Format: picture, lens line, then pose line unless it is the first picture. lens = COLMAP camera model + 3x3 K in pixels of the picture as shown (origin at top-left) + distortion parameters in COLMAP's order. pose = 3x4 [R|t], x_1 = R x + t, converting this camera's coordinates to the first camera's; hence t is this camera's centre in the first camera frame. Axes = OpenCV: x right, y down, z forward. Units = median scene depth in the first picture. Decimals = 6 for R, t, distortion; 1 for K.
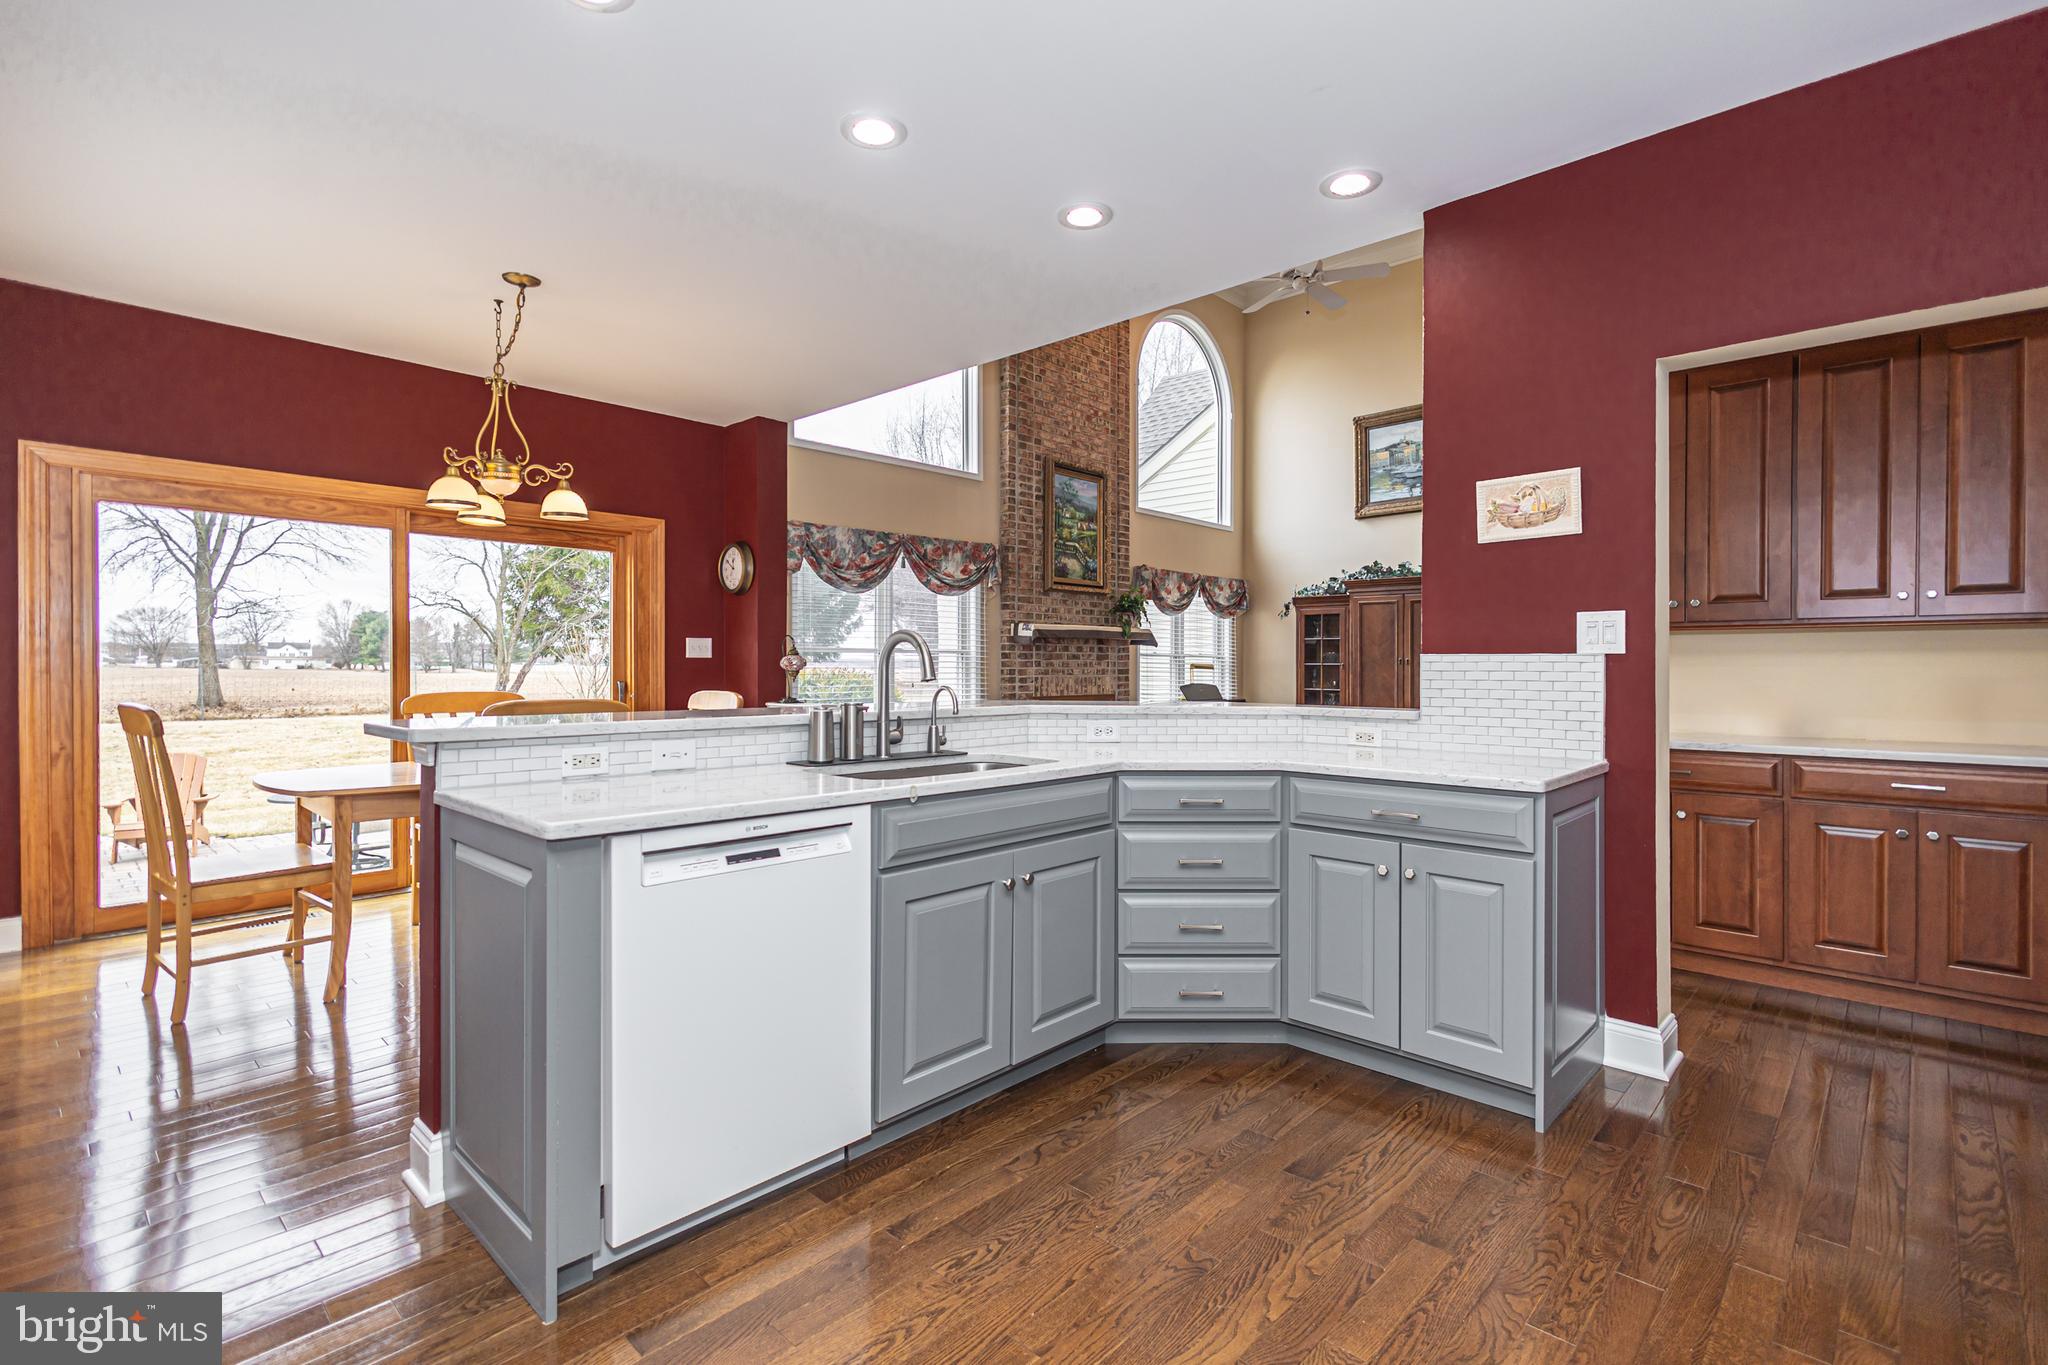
lens RADIAL K [[935.1, 0, 1025.3], [0, 935.1, 685.6], [0, 0, 1]] dist [0.002764, -0.000873]
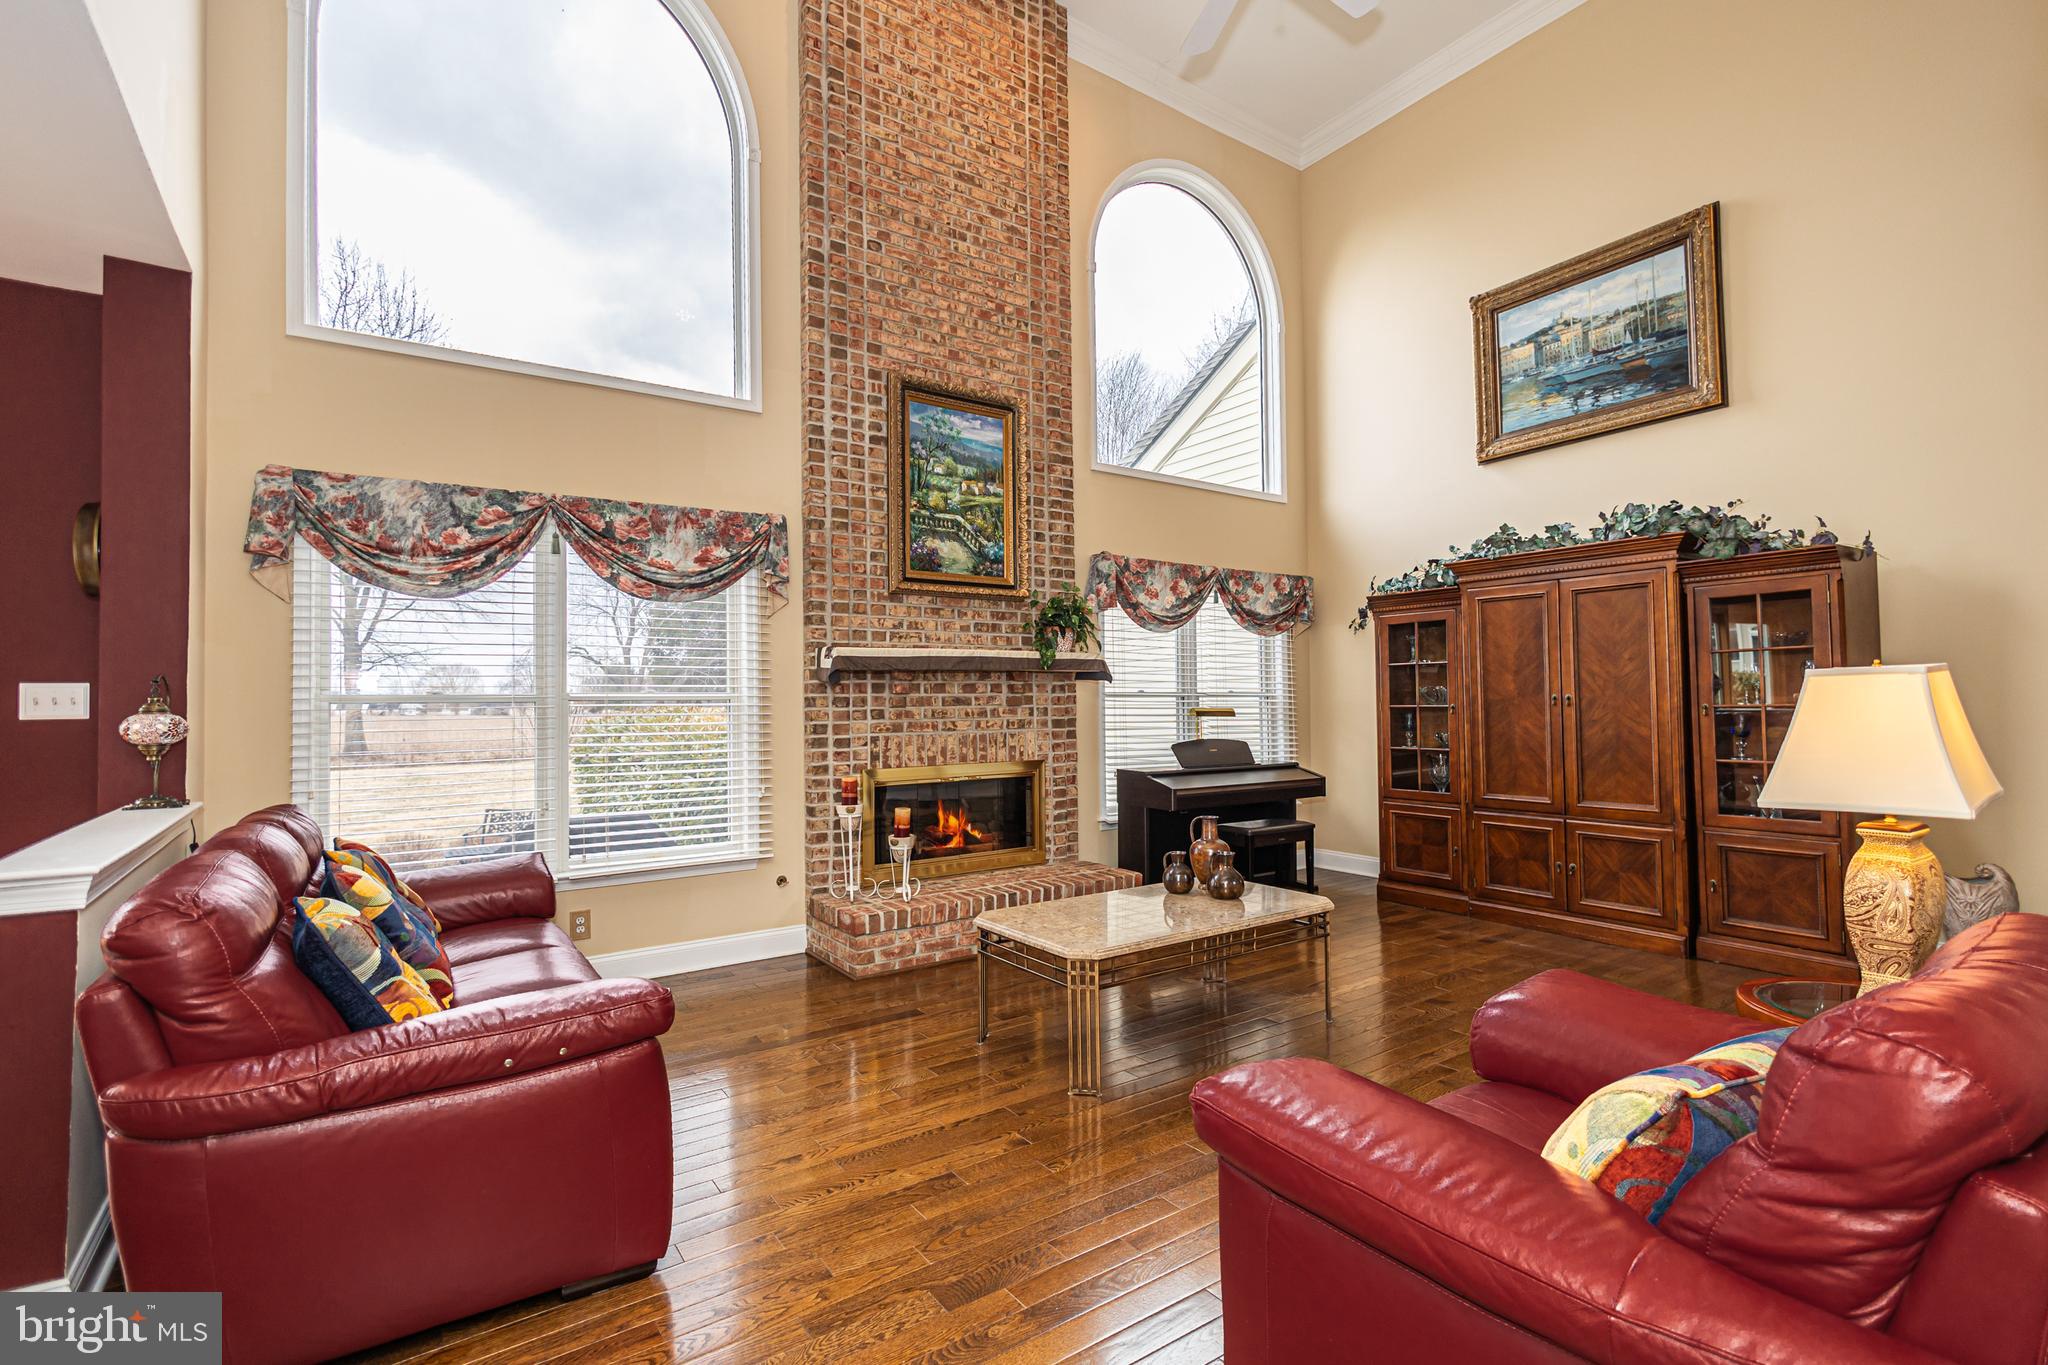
lens RADIAL K [[935.1, 0, 1025.3], [0, 935.1, 685.6], [0, 0, 1]] dist [0.002764, -0.000873]
pose [[0.977407, -0.016915, -0.210686, 0.220452], [0.008107, 0.999059, -0.042602, -0.014707], [0.211208, 0.039931, 0.976625, 0.410858]]
